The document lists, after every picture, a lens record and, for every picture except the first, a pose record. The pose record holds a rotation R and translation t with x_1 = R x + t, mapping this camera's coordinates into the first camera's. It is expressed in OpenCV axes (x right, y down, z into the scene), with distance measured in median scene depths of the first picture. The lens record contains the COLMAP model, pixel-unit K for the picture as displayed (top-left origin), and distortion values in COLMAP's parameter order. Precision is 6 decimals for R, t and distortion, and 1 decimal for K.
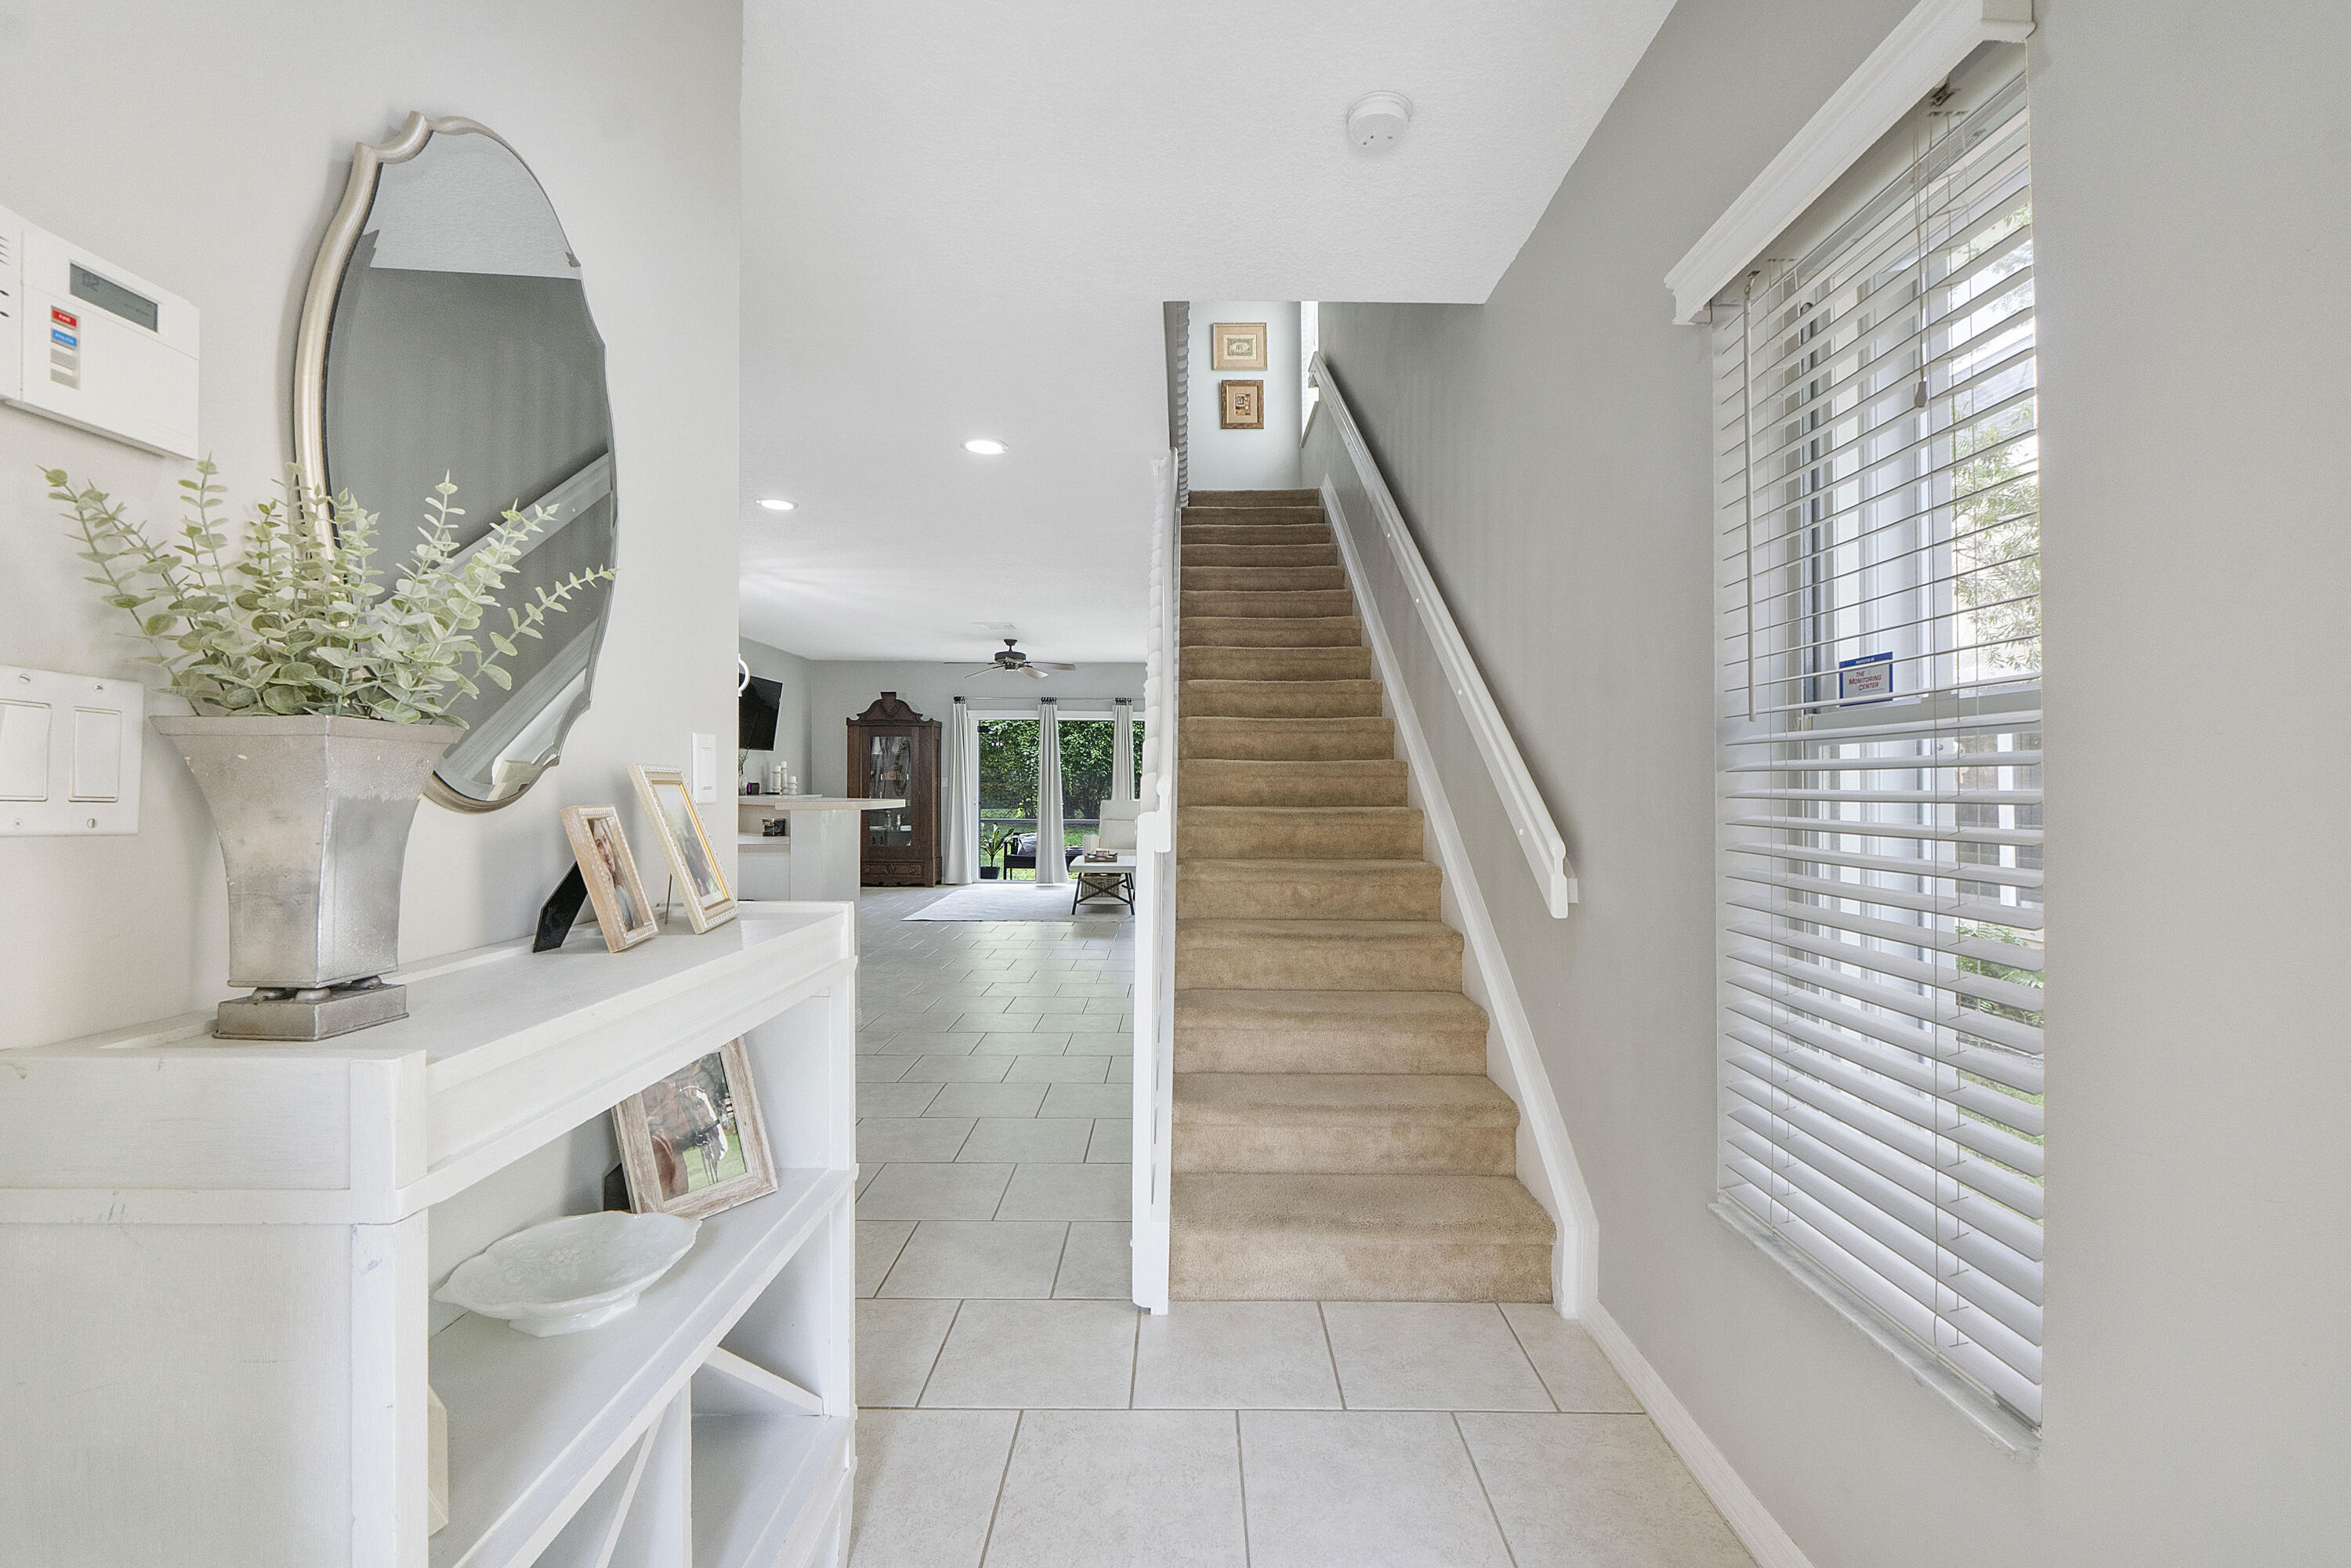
lens RADIAL K [[999.9, 0, 1219.1], [0, 999.9, 794.2], [0, 0, 1]] dist [-0.002757, -0.001089]
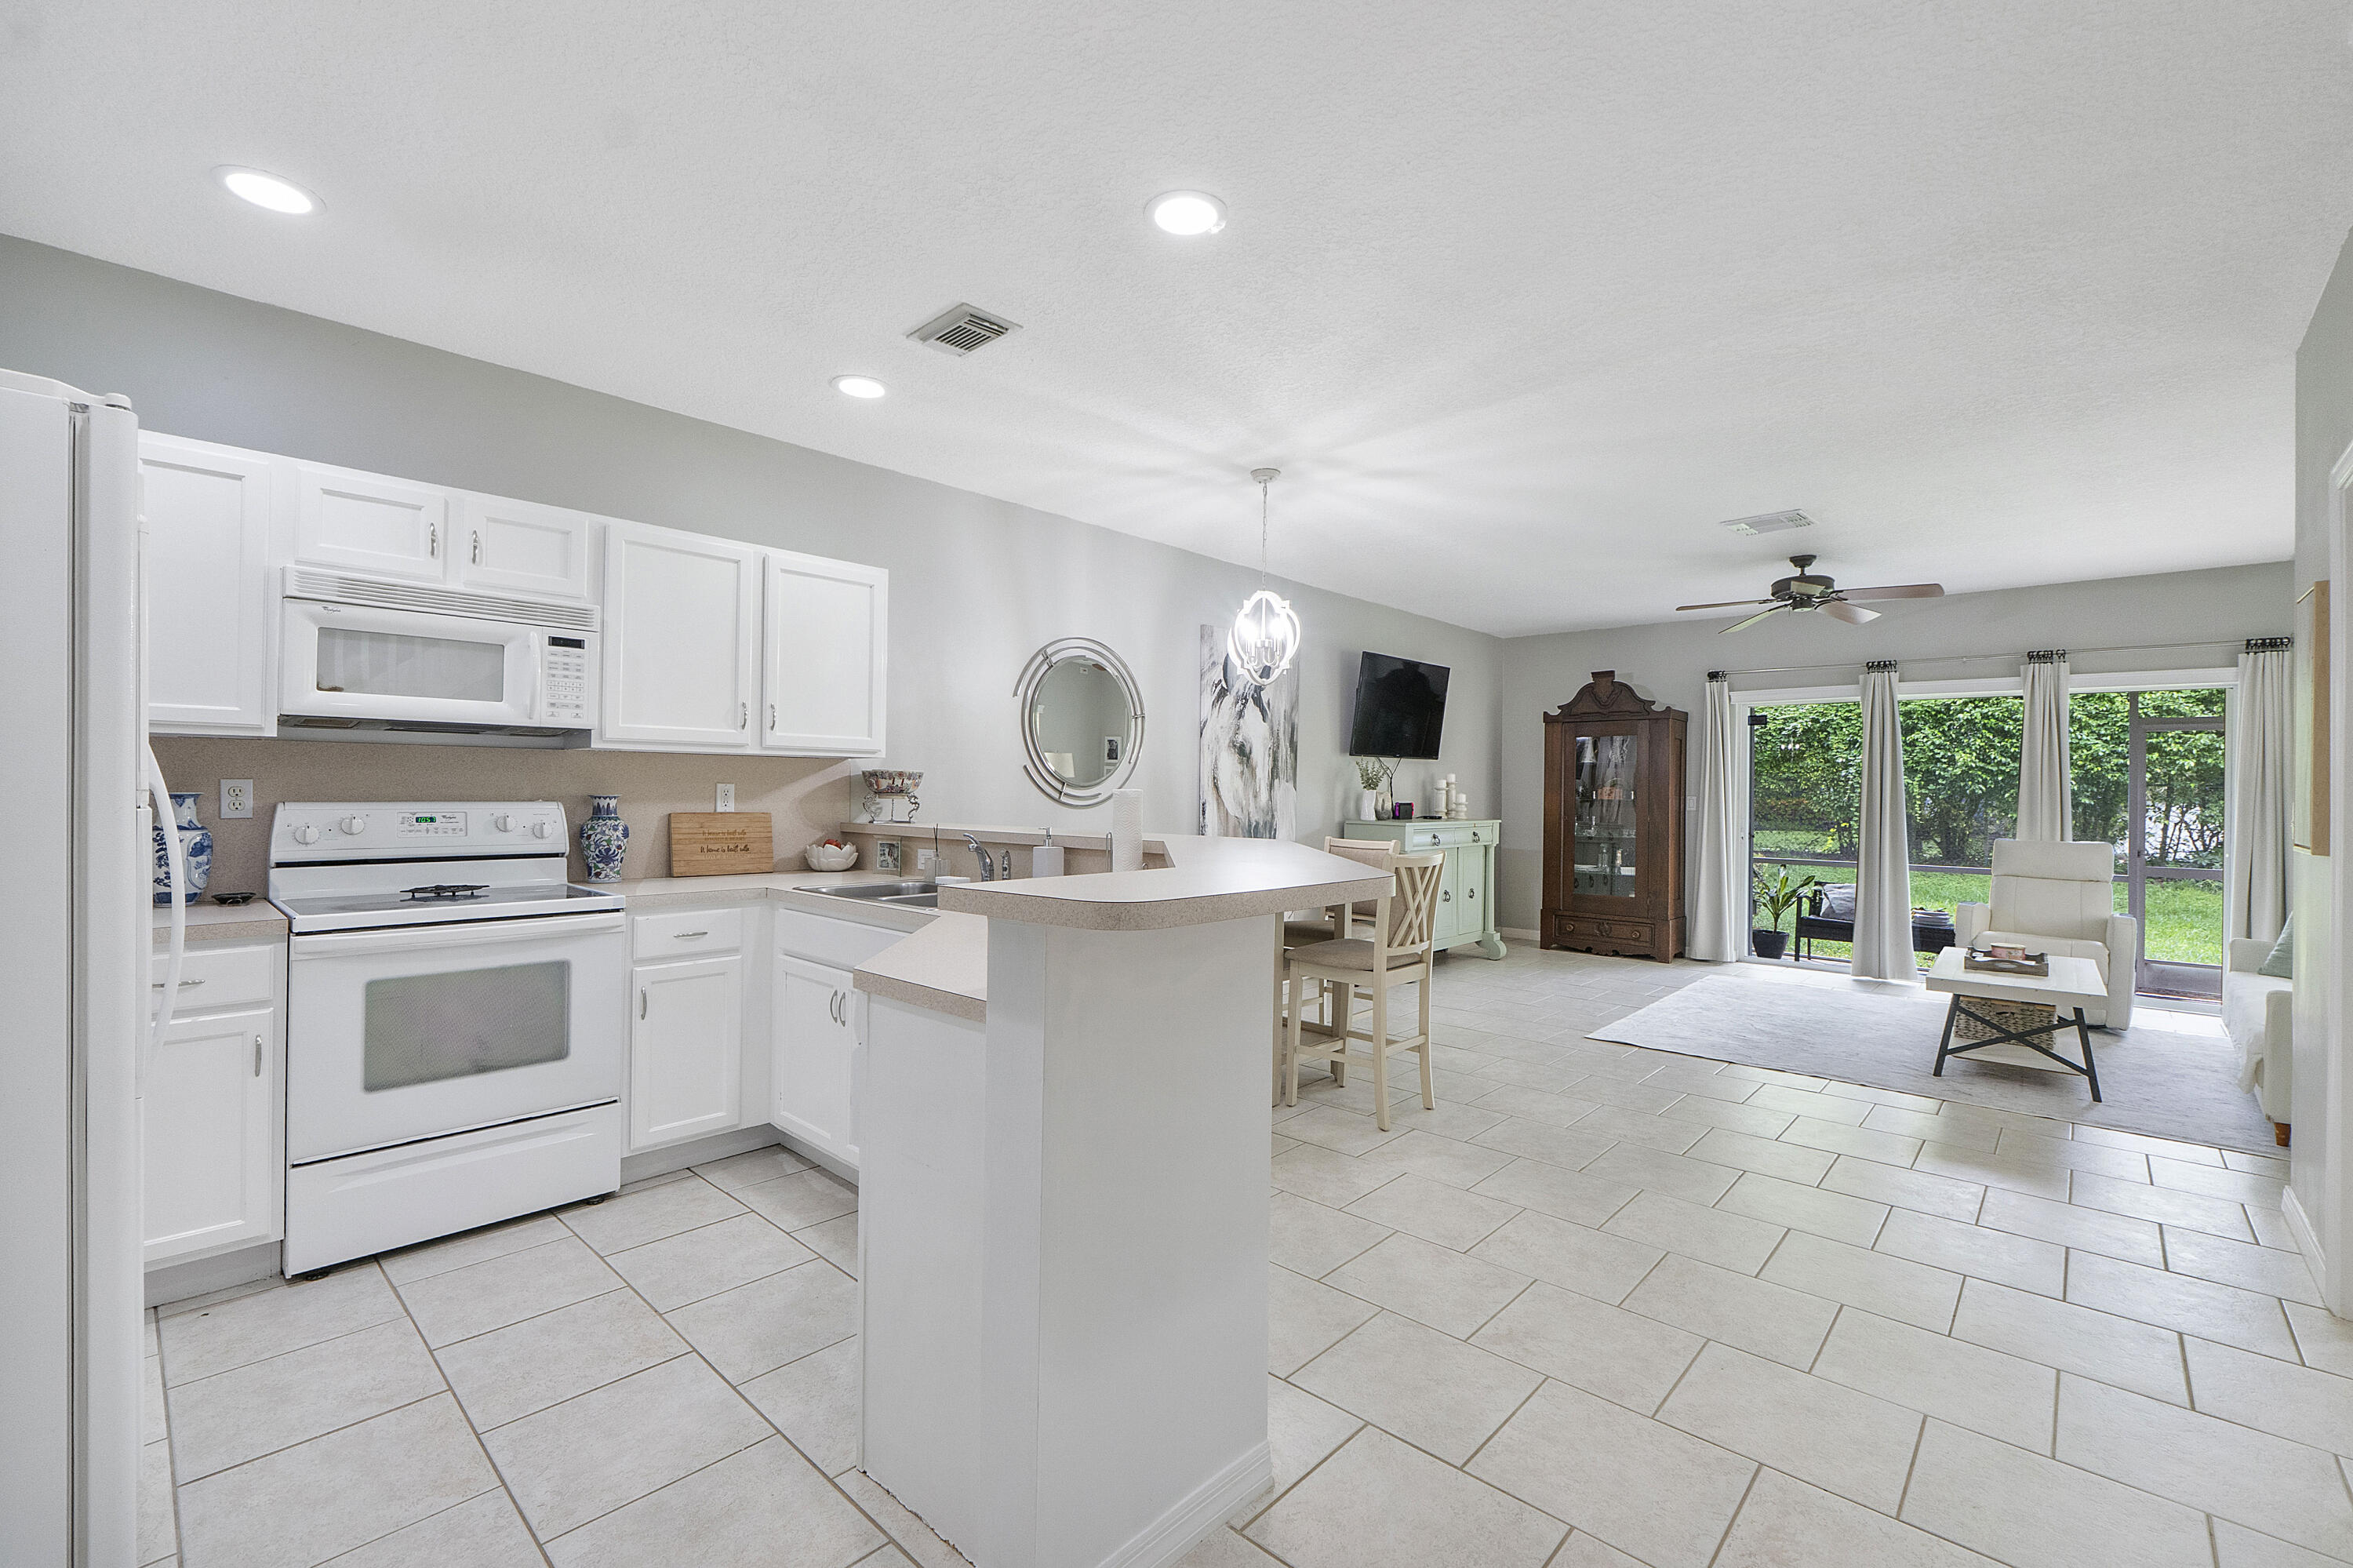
lens RADIAL K [[1000.9, 0, 1189.1], [0, 1000.9, 784.6], [0, 0, 1]] dist [-0.002757, -0.001089]
pose [[0.716085, 0.000748, -0.698013, -0.052174], [-0.016219, 0.999747, -0.015568, -0.008571], [0.697824, 0.022469, 0.715916, 0.299640]]
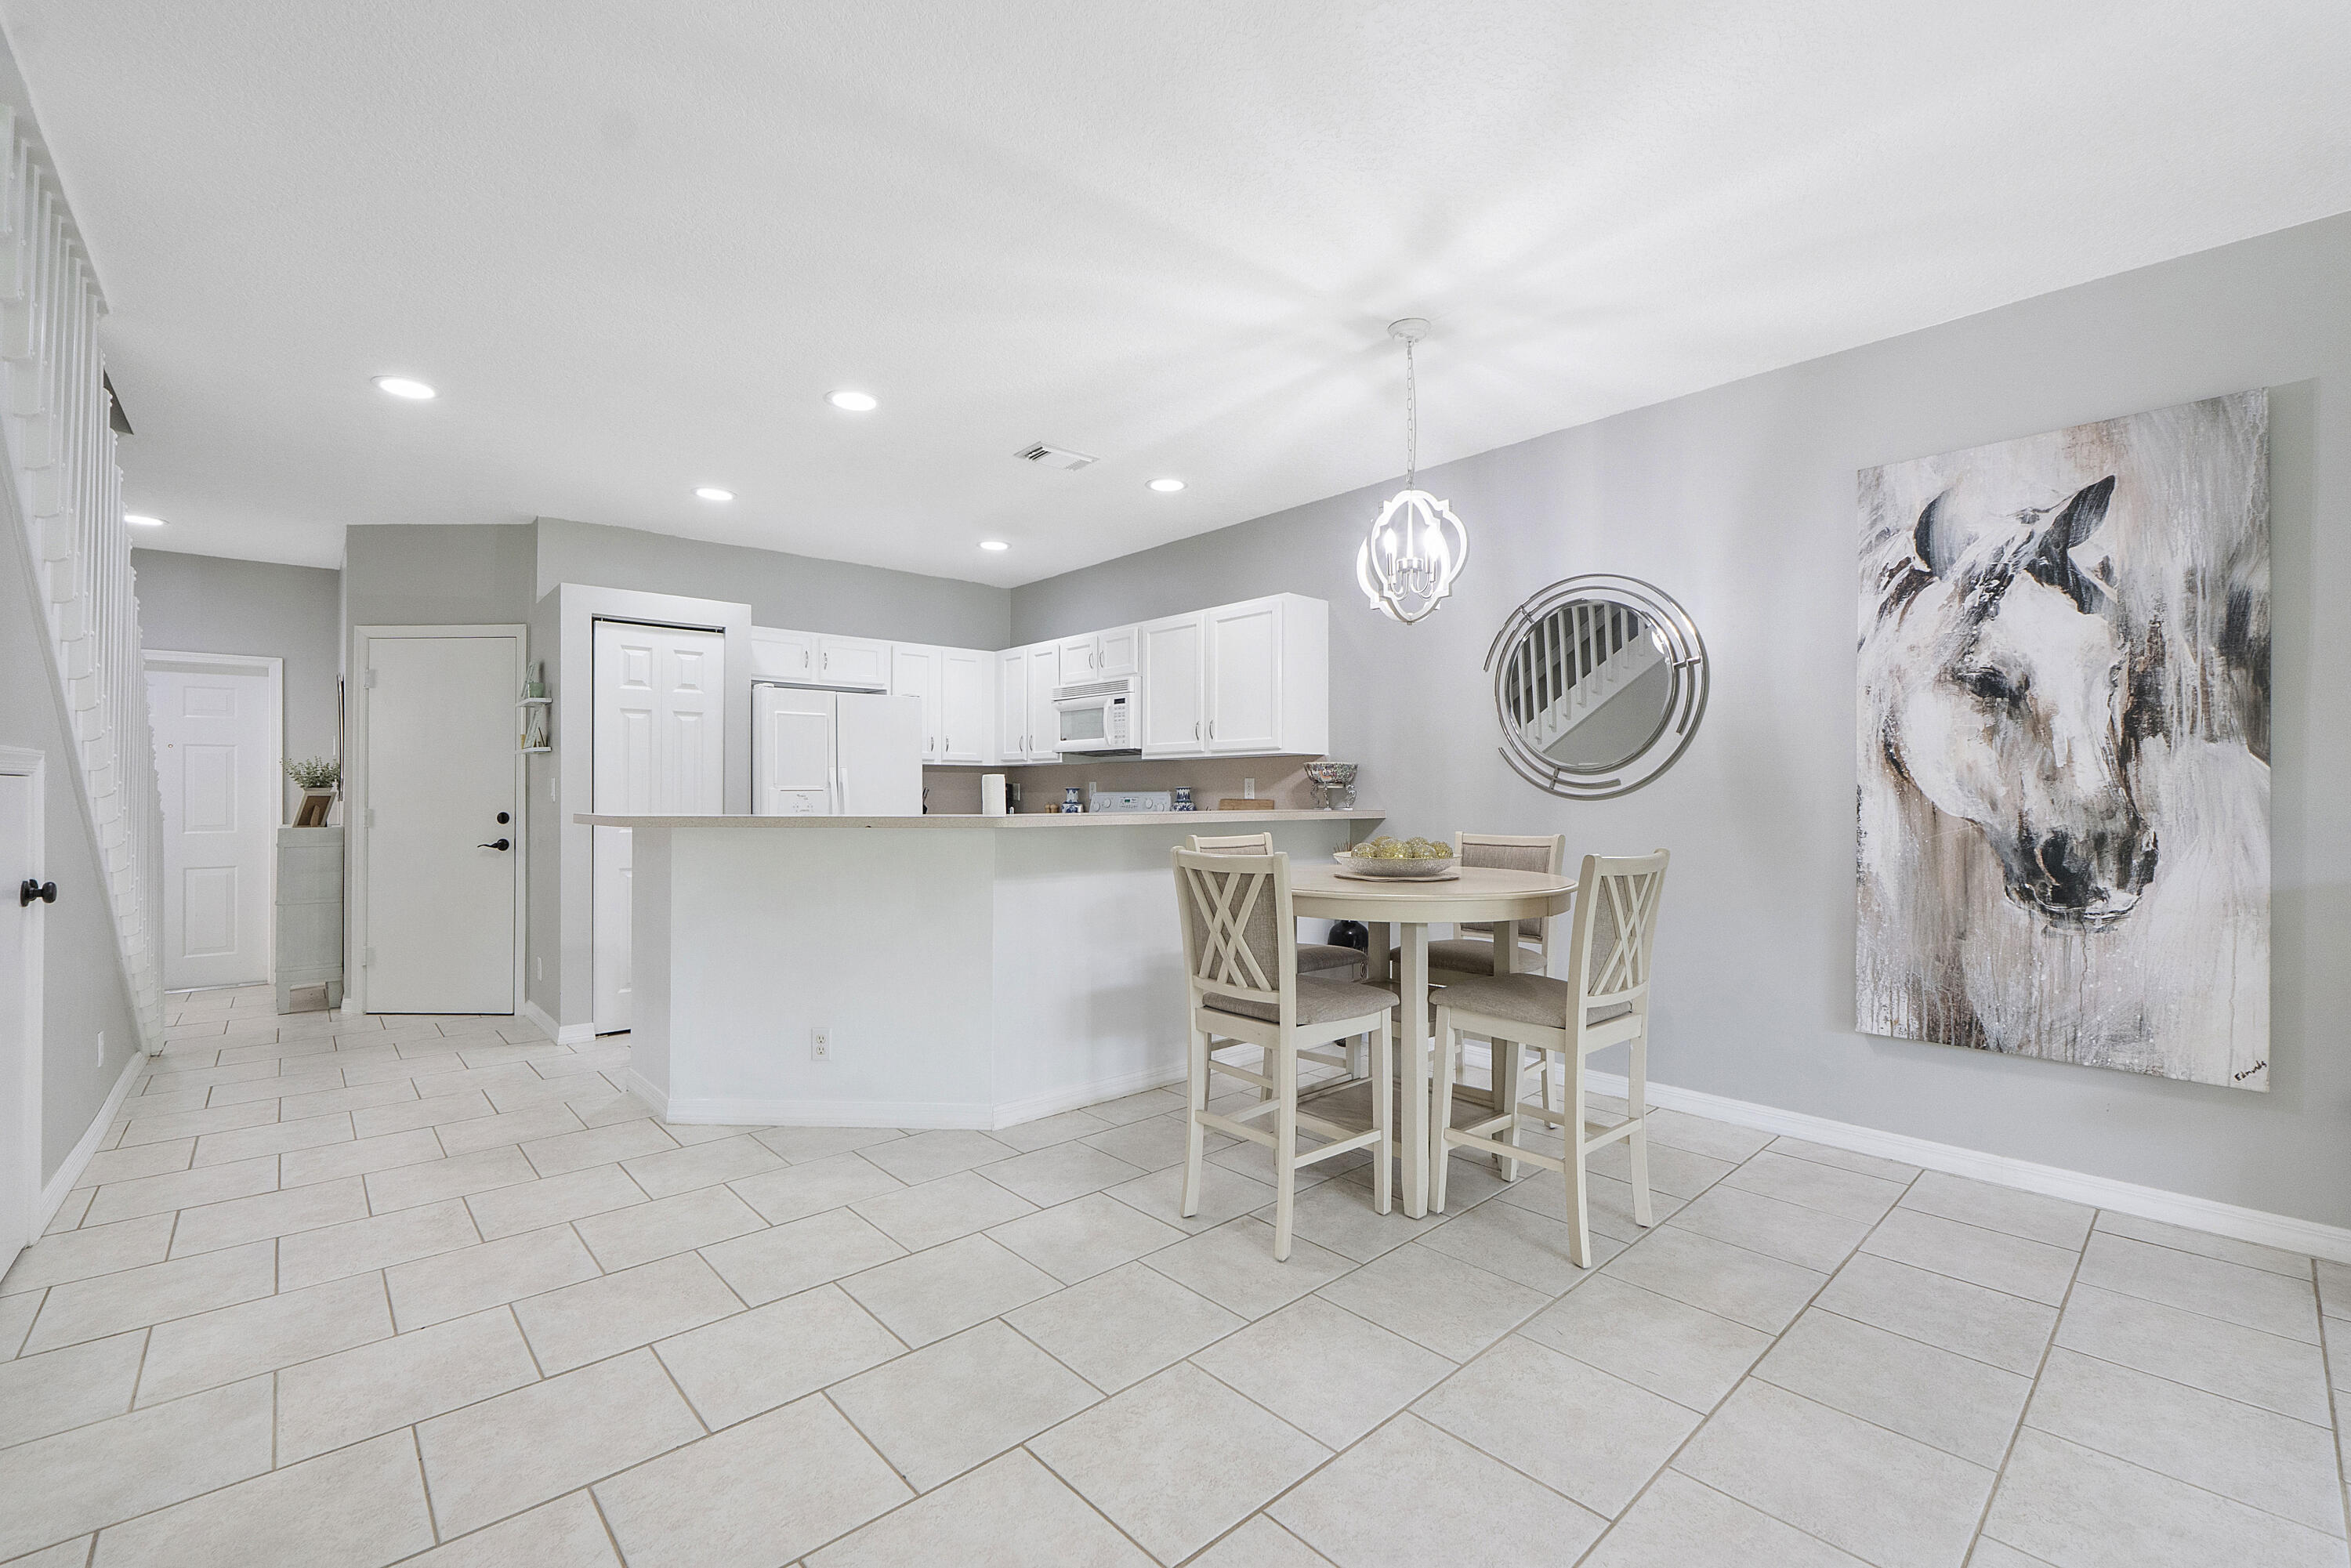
lens RADIAL K [[999.9, 0, 1170.1], [0, 999.9, 783.9], [0, 0, 1]] dist [-0.002757, -0.001089]
pose [[-0.768651, -0.007804, -0.639621, -0.072295], [-0.007619, 0.999966, -0.003044, -0.007290], [0.639623, 0.002533, -0.768685, 0.748254]]
